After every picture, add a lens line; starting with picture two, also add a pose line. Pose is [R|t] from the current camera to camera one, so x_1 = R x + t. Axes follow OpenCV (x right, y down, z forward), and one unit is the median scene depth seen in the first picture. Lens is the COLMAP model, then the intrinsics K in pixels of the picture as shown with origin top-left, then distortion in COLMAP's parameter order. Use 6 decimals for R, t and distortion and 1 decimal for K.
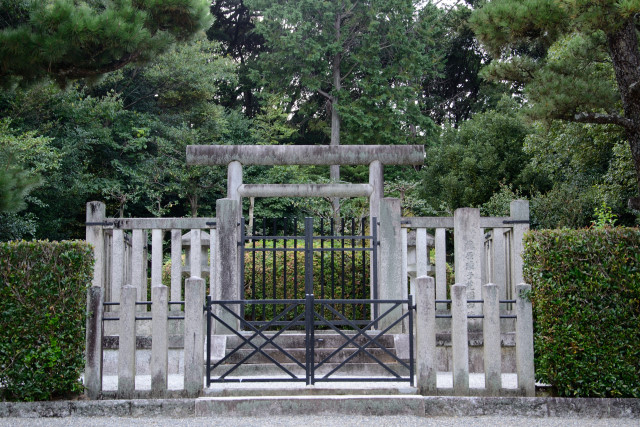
lens RADIAL K [[1026.4, 0, 324.0], [0, 1026.4, 216.2], [0, 0, 1]] dist [0.216442, 0.000000]
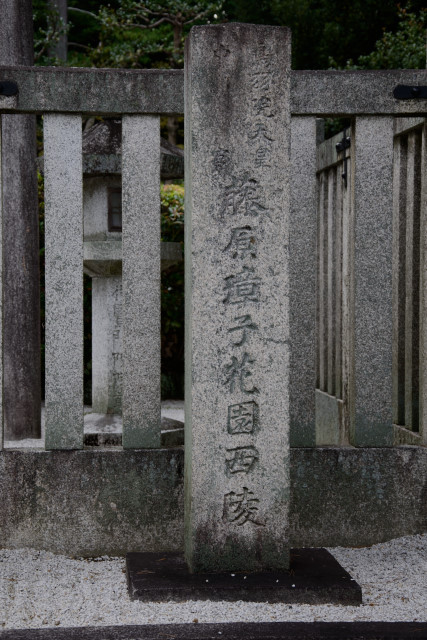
lens RADIAL K [[1614.7, 0, 210.1], [0, 1614.7, 321.8], [0, 0, 1]] dist [0.569939, 0.000000]
pose [[0.998402, 0.002508, 0.056462, 0.105232], [-0.010414, 0.990073, 0.140167, 0.005309], [-0.055550, -0.140531, 0.988517, 0.595913]]
